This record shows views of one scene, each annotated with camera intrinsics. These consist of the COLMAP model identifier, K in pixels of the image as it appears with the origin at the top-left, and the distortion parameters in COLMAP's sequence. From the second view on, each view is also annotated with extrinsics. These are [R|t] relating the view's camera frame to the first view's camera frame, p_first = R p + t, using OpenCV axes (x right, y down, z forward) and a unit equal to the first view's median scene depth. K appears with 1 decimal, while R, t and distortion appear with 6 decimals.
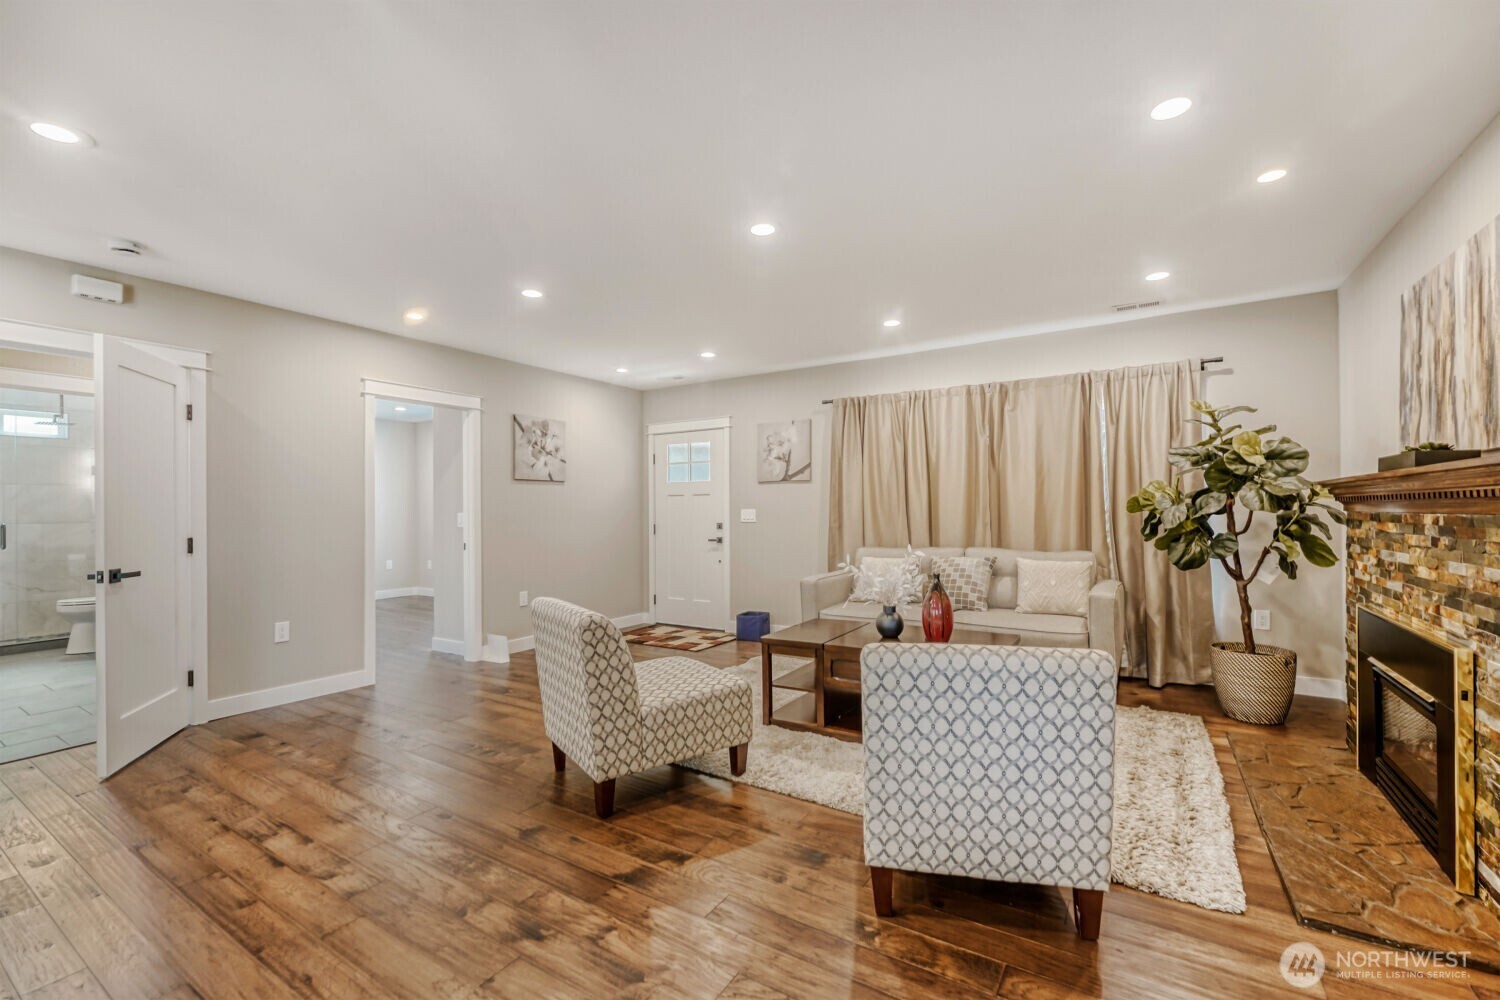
lens RADIAL K [[633.6, 0, 753.4], [0, 633.6, 513.7], [0, 0, 1]] dist [0.003883, 0.000418]
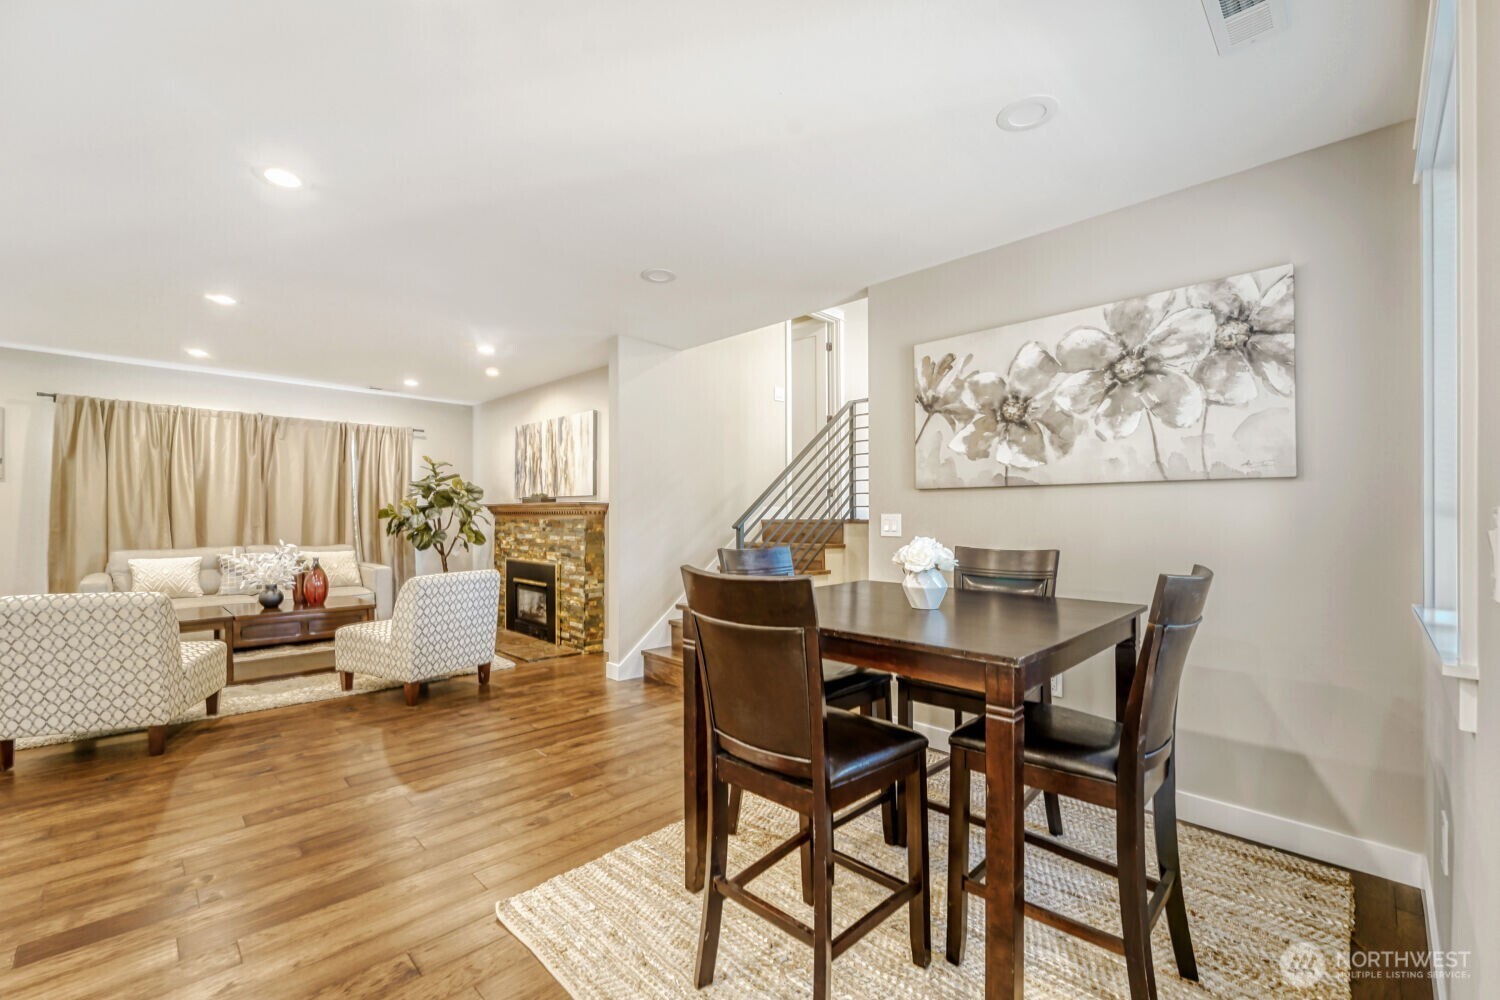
lens RADIAL K [[616.4, 0, 759.1], [0, 616.4, 513.7], [0, 0, 1]] dist [0.010674, -0.000106]
pose [[0.209192, 0.018197, 0.977705, -0.928349], [-0.002026, 0.999833, -0.018176, 0.015791], [-0.977873, 0.001822, 0.209193, -0.327120]]
